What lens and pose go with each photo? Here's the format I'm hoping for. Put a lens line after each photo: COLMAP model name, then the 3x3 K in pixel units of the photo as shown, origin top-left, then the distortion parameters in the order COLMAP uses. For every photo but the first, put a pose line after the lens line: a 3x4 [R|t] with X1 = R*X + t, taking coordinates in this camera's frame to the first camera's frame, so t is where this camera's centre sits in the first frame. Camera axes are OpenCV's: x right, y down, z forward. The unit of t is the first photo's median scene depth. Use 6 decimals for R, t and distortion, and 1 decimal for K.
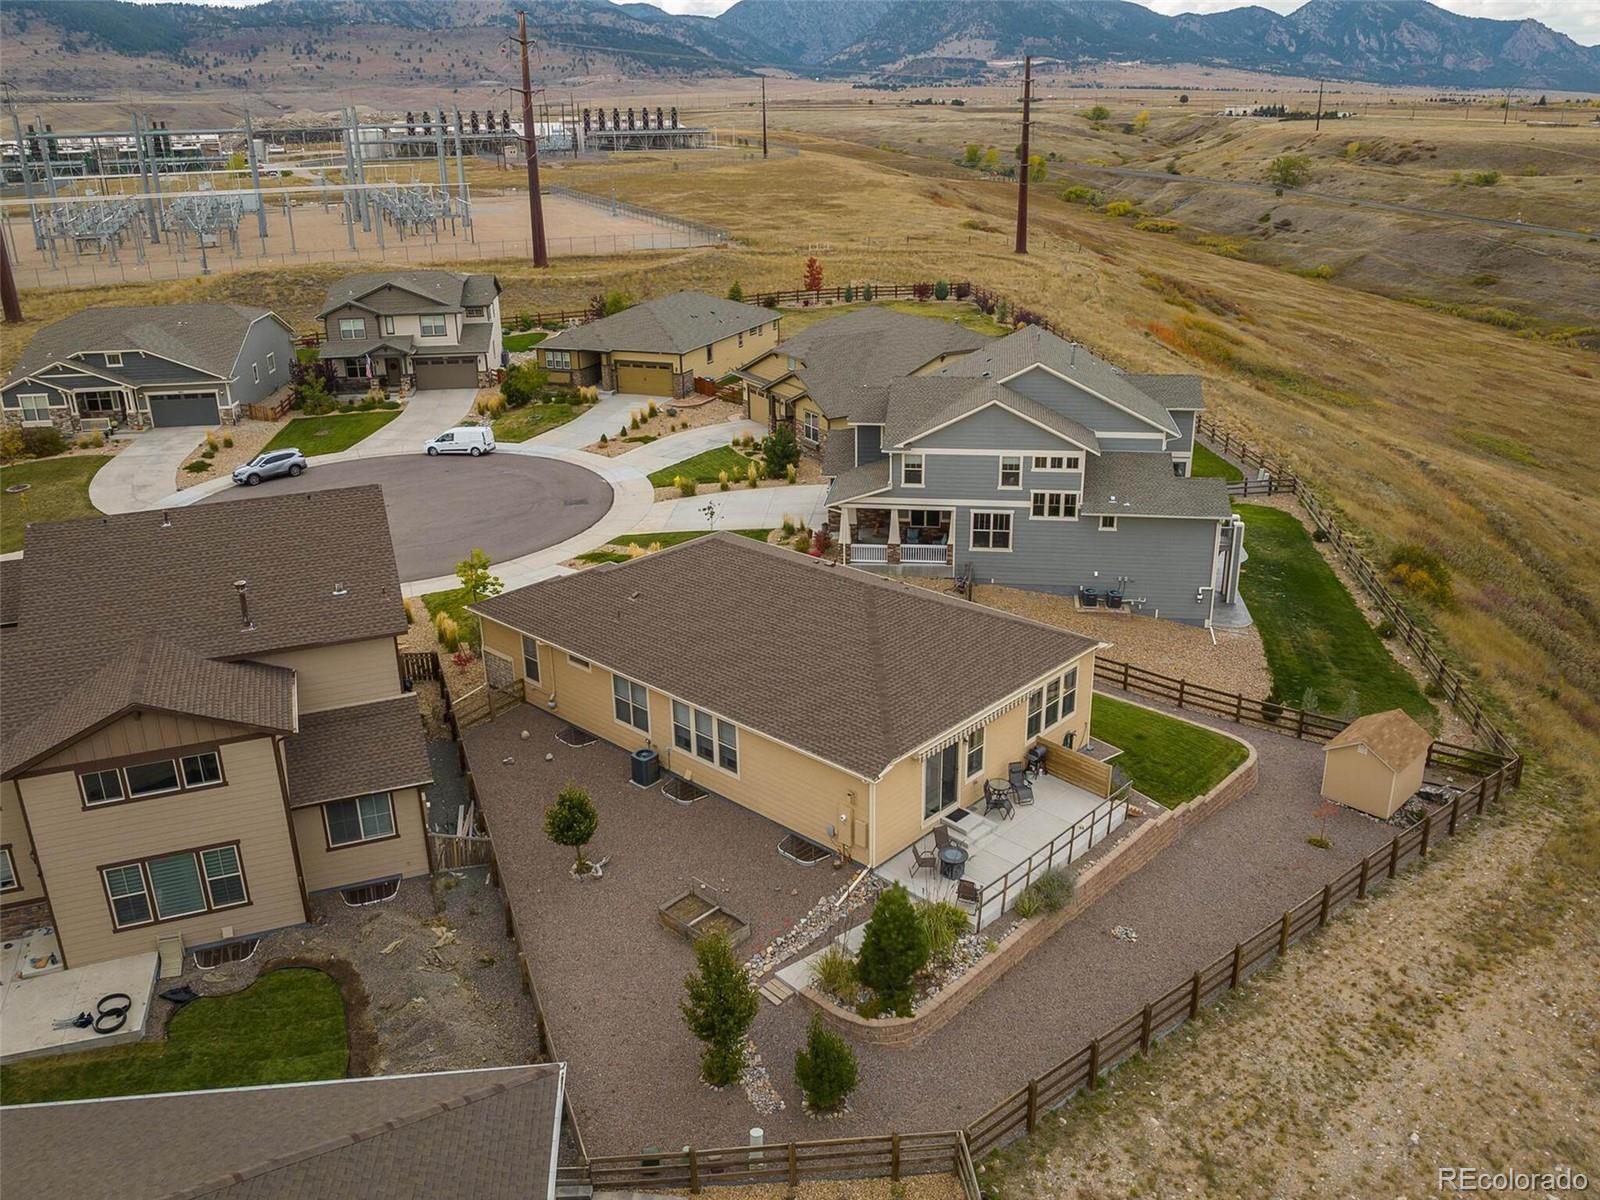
lens RADIAL K [[1233.1, 0, 703.4], [0, 1233.1, 602.0], [0, 0, 1]] dist [-0.005677, -0.054019]
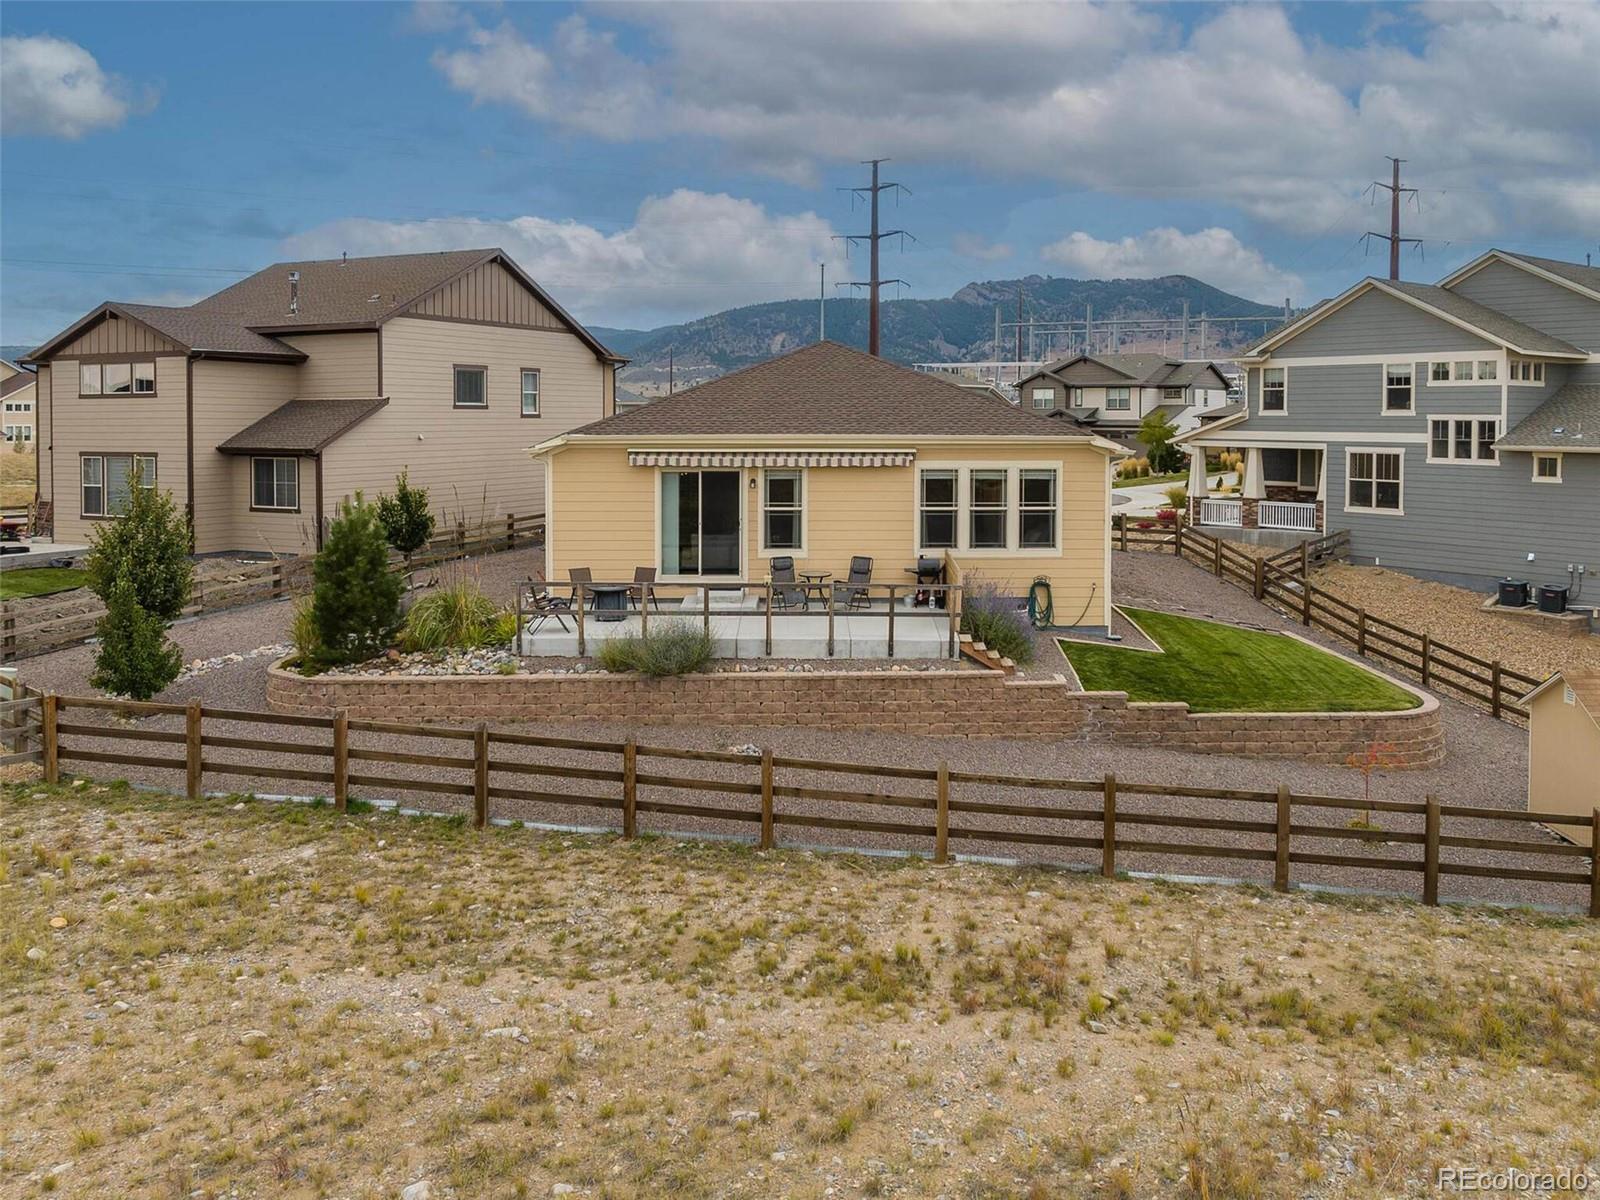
lens RADIAL K [[1238.8, 0, 808.3], [0, 1238.8, 460.9], [0, 0, 1]] dist [-0.009091, -0.051116]
pose [[0.732348, 0.066820, -0.677644, 0.467552], [-0.277704, 0.937960, -0.207632, 0.156897], [0.621729, 0.340243, 0.705470, 0.346391]]
